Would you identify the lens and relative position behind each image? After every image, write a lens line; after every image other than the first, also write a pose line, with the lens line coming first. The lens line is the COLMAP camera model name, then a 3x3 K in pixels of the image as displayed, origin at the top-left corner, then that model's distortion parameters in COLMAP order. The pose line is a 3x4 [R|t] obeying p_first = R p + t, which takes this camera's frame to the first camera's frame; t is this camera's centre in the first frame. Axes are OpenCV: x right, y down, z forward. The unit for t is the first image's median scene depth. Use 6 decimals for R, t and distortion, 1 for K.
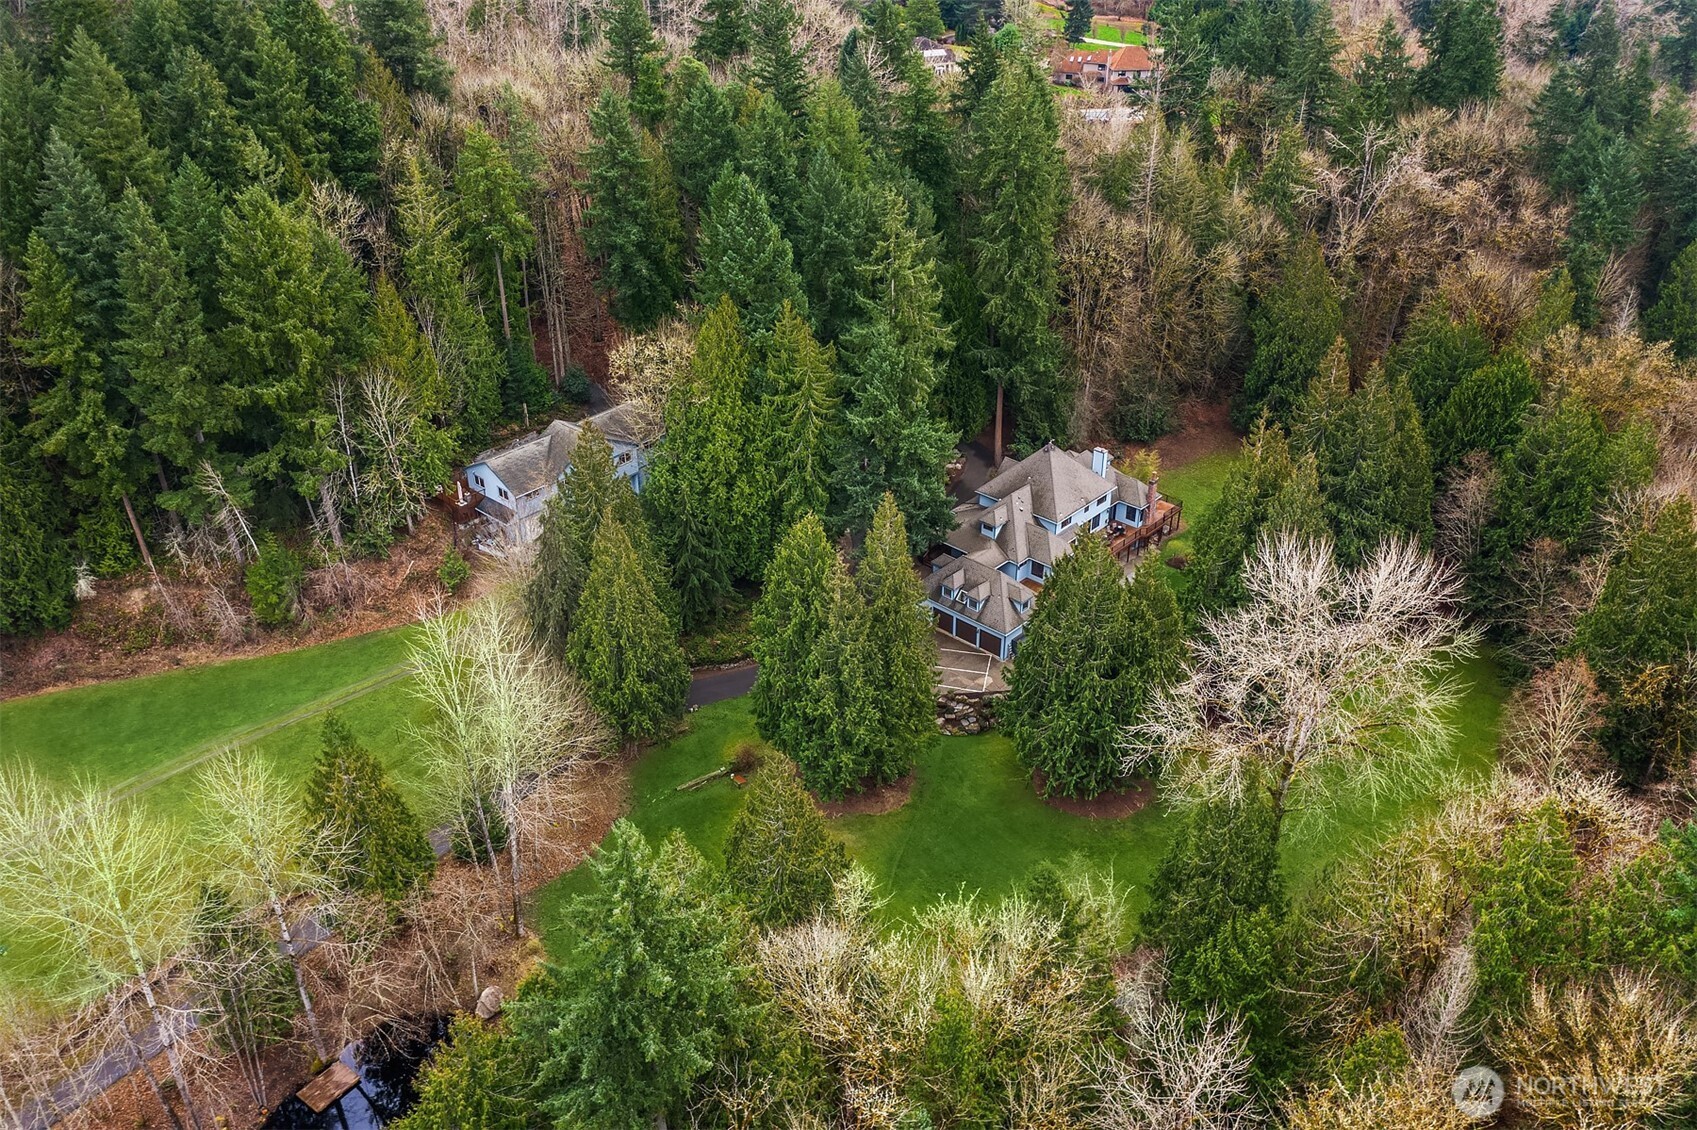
lens RADIAL K [[1336.6, 0, 848.5], [0, 1336.6, 565.0], [0, 0, 1]] dist [-0.000506, -0.007545]
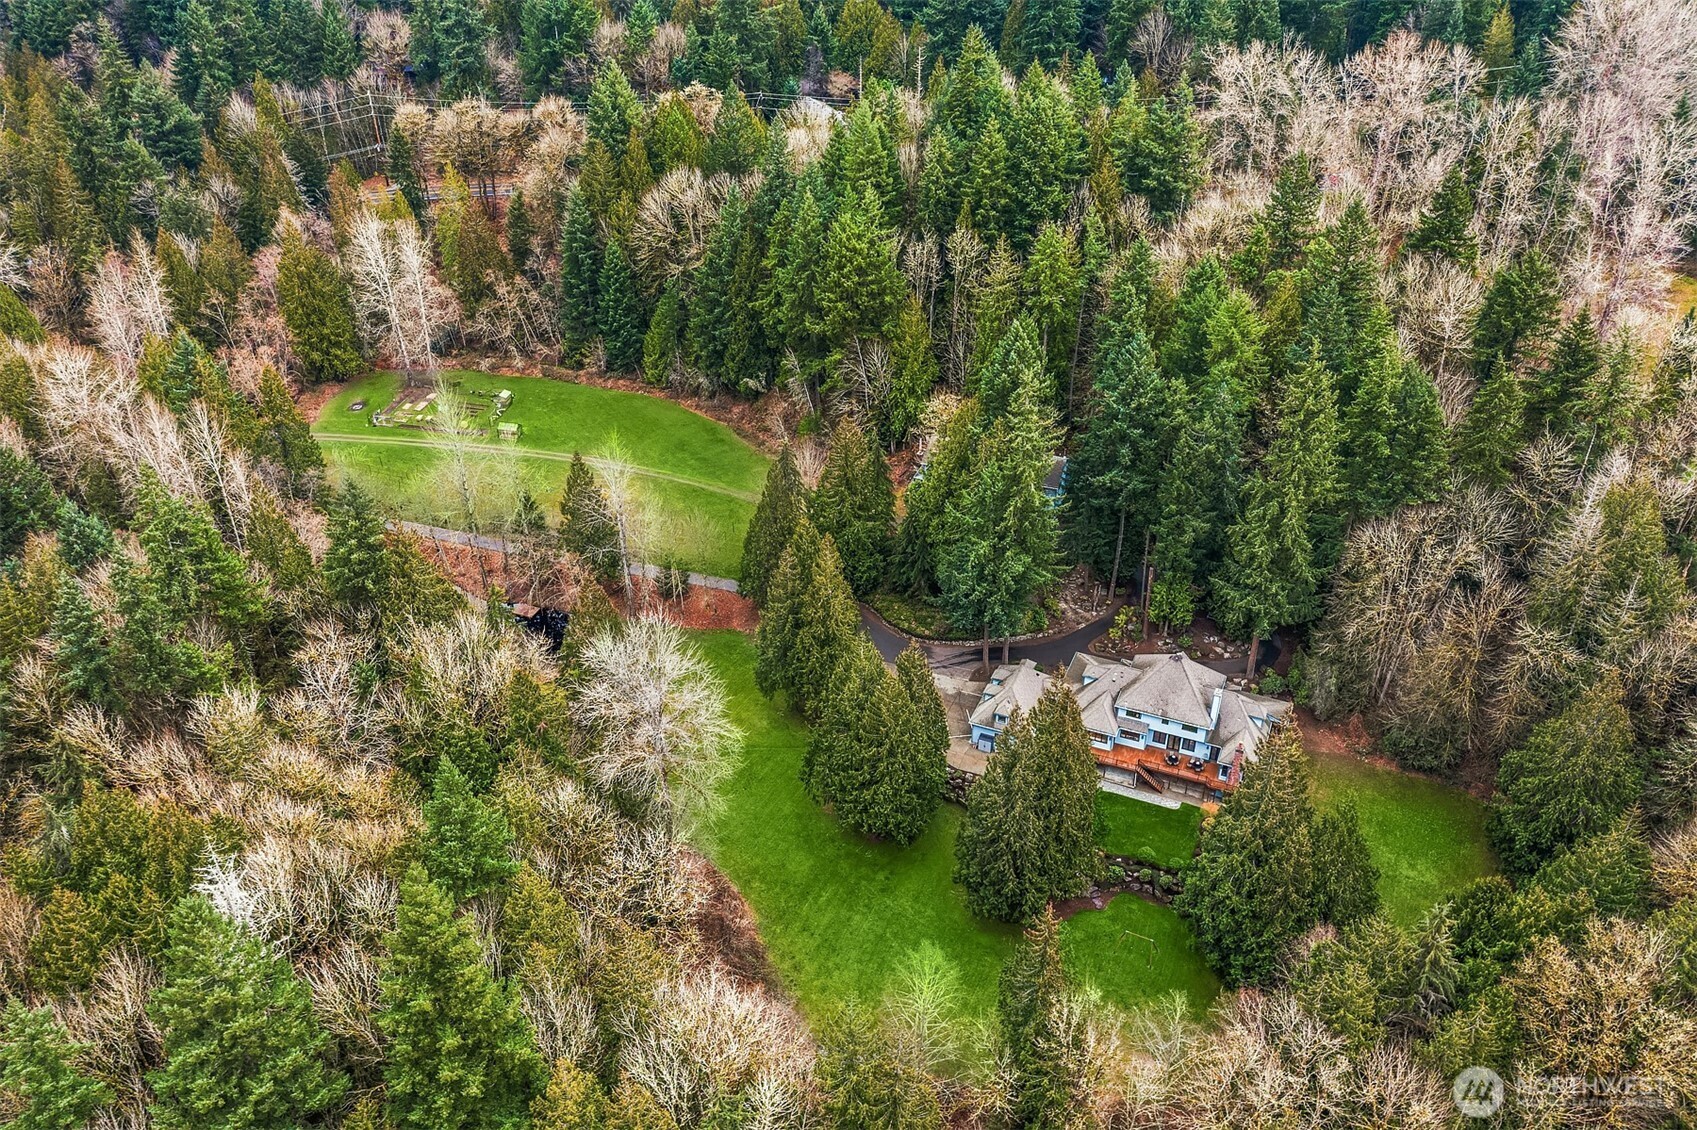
lens RADIAL K [[1336.6, 0, 848.5], [0, 1336.6, 565.0], [0, 0, 1]] dist [-0.000506, -0.007545]
pose [[0.343309, 0.518324, -0.783249, 0.922408], [-0.487520, 0.811134, 0.323090, -0.391096], [0.802785, 0.270929, 0.531163, 0.183884]]
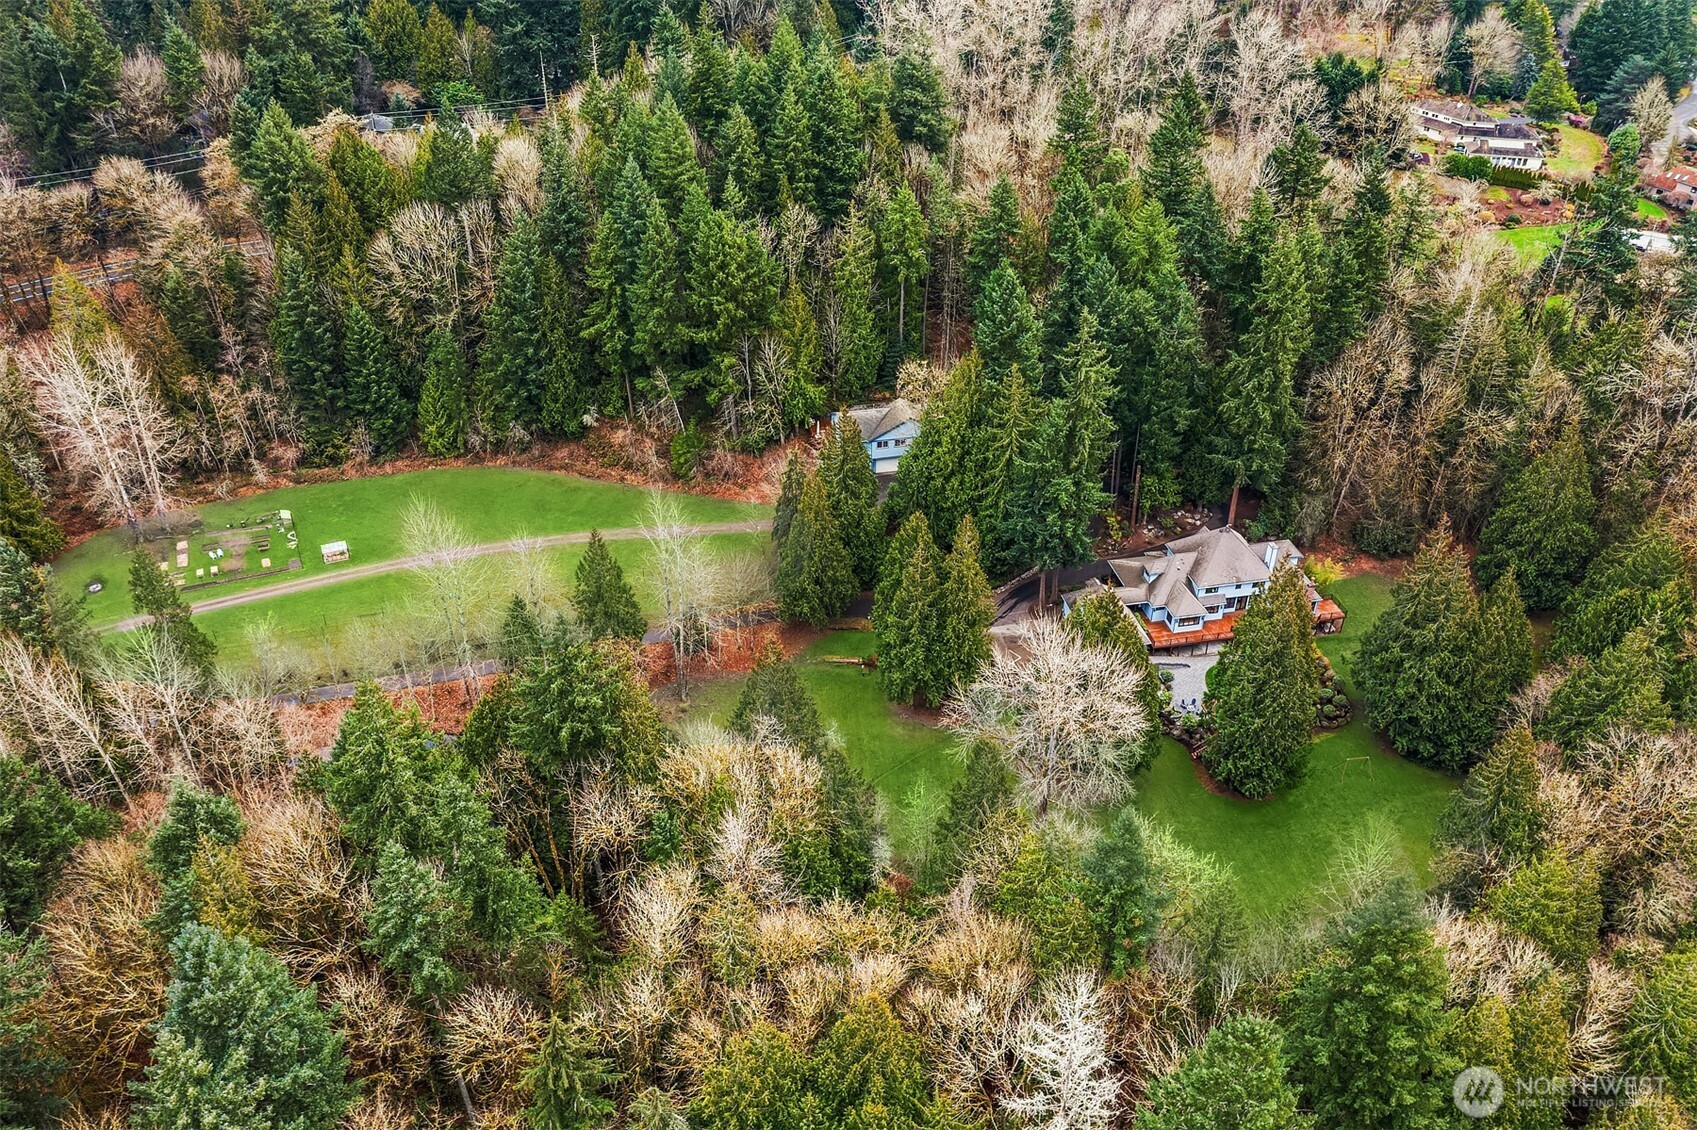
lens RADIAL K [[1336.6, 0, 848.5], [0, 1336.6, 565.0], [0, 0, 1]] dist [-0.000506, -0.007545]
pose [[0.817406, 0.331868, -0.470861, 0.478583], [-0.307270, 0.942573, 0.130922, -0.116590], [0.487270, 0.037665, 0.872439, -0.254762]]
